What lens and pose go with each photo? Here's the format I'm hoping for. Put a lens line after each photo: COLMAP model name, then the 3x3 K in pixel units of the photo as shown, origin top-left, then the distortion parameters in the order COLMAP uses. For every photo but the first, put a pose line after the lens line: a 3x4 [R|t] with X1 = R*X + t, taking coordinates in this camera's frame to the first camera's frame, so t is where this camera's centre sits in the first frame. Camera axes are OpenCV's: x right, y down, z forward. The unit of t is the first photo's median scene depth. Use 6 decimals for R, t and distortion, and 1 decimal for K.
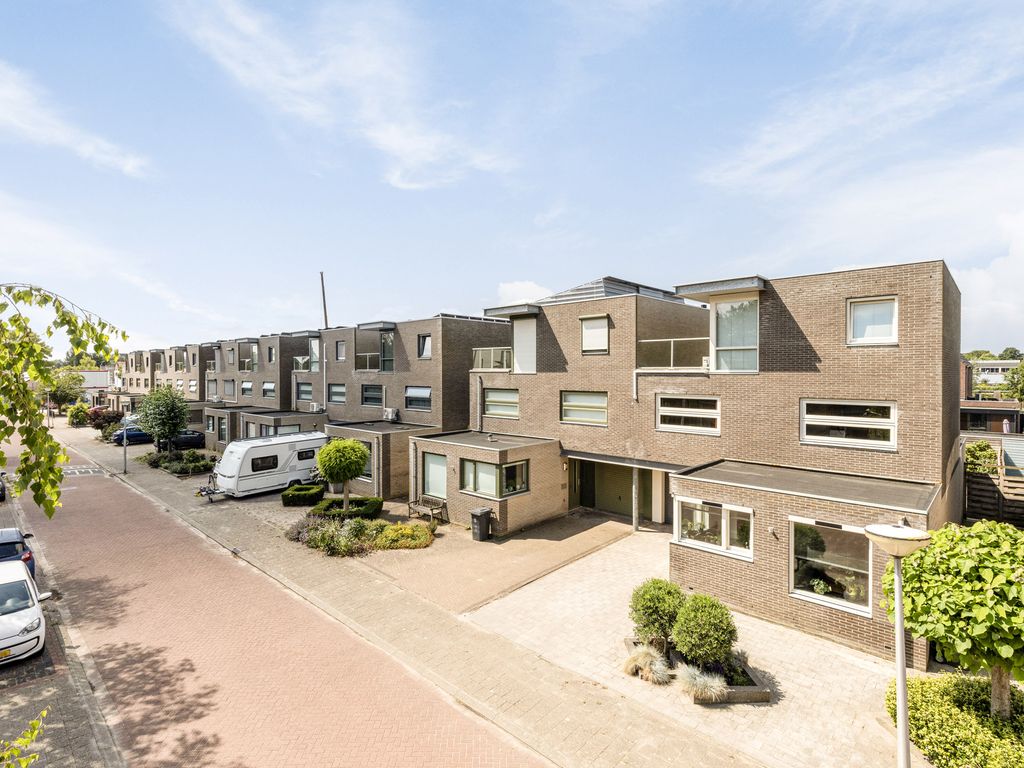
lens RADIAL K [[516.7, 0, 524.9], [0, 516.7, 368.8], [0, 0, 1]] dist [0.011838, -0.005403]
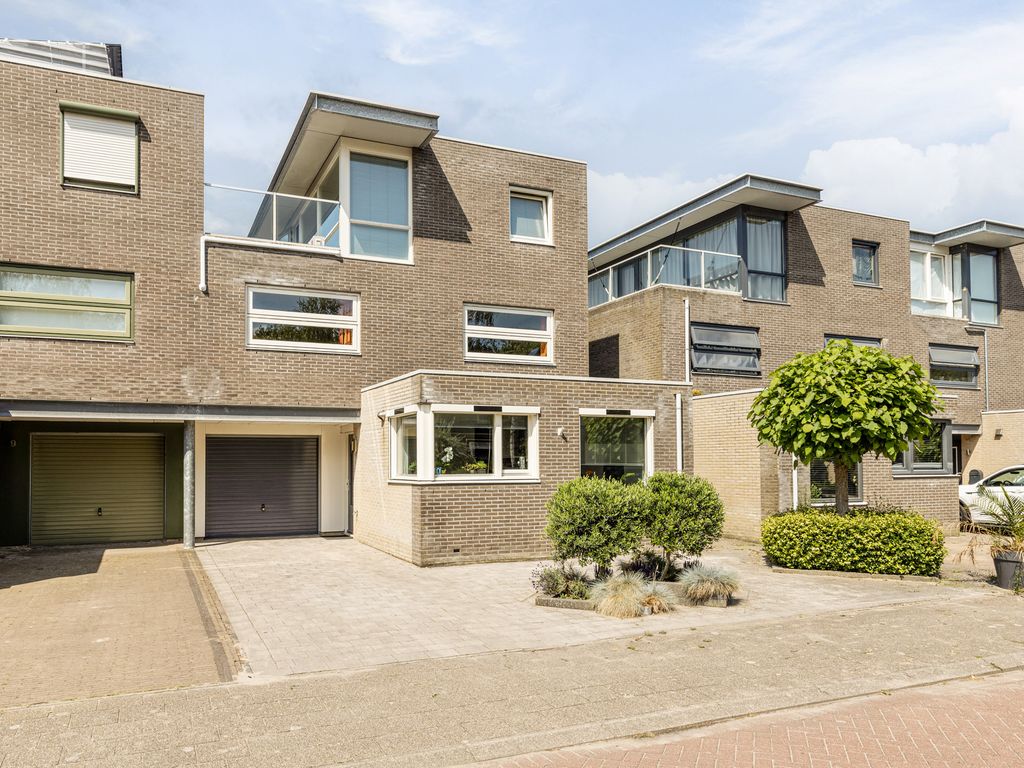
lens RADIAL K [[721.4, 0, 455.9], [0, 721.4, 432.6], [0, 0, 1]] dist [0.005468, -0.001398]
pose [[0.422853, 0.032850, 0.905602, -0.332931], [0.003739, 0.999271, -0.037994, 0.230118], [-0.906190, 0.019452, 0.422422, 0.462846]]
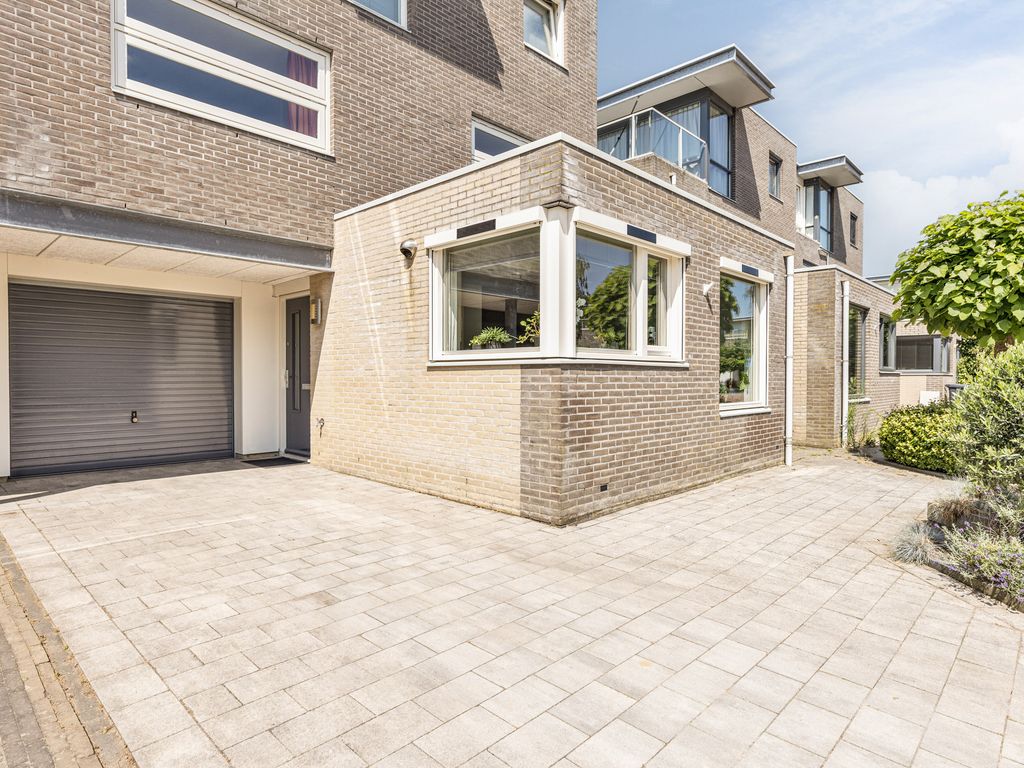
lens RADIAL K [[582.7, 0, 503.7], [0, 582.7, 380.9], [0, 0, 1]] dist [-0.004862, 0.002533]
pose [[0.038781, -0.011660, 0.999180, -0.039434], [-0.004789, 0.999918, 0.011854, 0.255061], [-0.999236, -0.005245, 0.038722, 0.763400]]
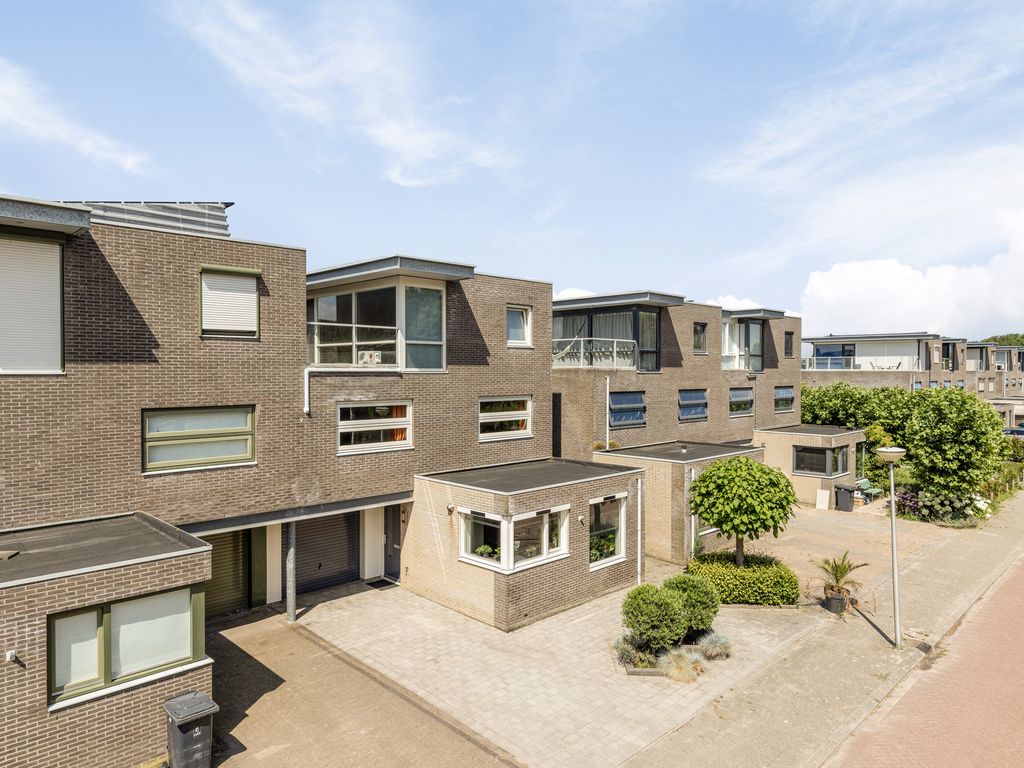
lens RADIAL K [[652.5, 0, 501.4], [0, 652.5, 369.6], [0, 0, 1]] dist [-0.003686, 0.002317]
pose [[0.070888, 0.006440, 0.997464, -0.573931], [-0.002515, 0.999977, -0.006278, 0.009454], [-0.997481, -0.002064, 0.070902, 0.700782]]
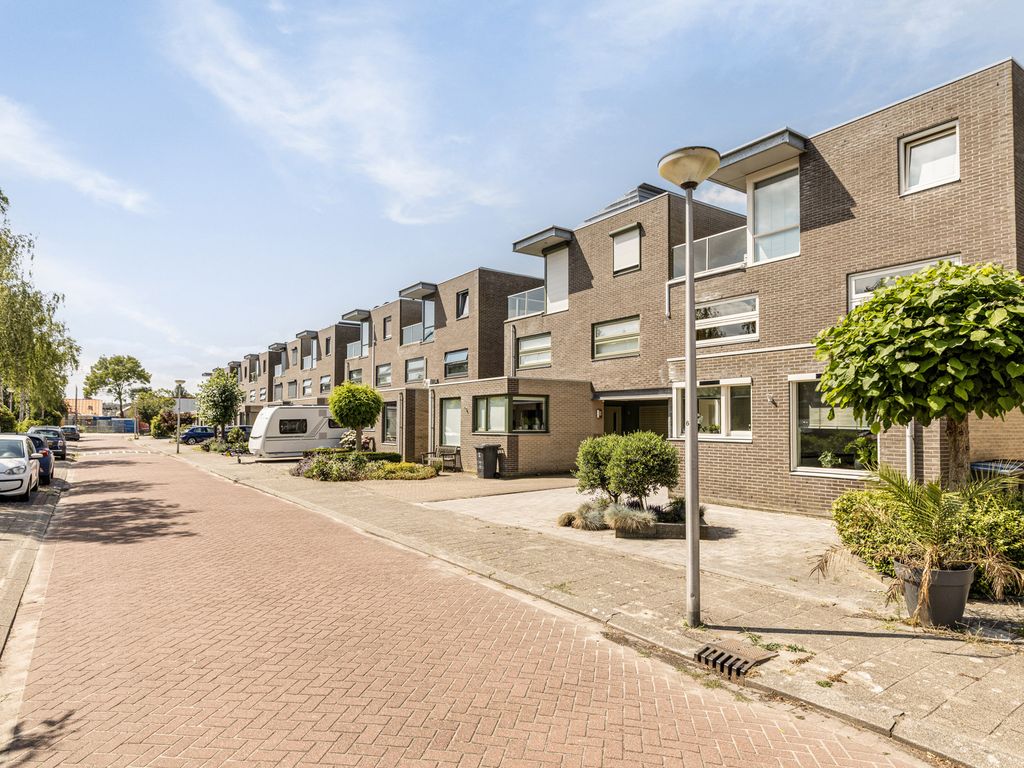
lens RADIAL K [[620.6, 0, 530.4], [0, 620.6, 395.2], [0, 0, 1]] dist [-0.002898, 0.001982]
pose [[0.978240, -0.007938, -0.207323, 0.202536], [-0.001223, 0.999030, -0.044023, 0.230011], [0.207472, 0.043319, 0.977281, -0.019534]]
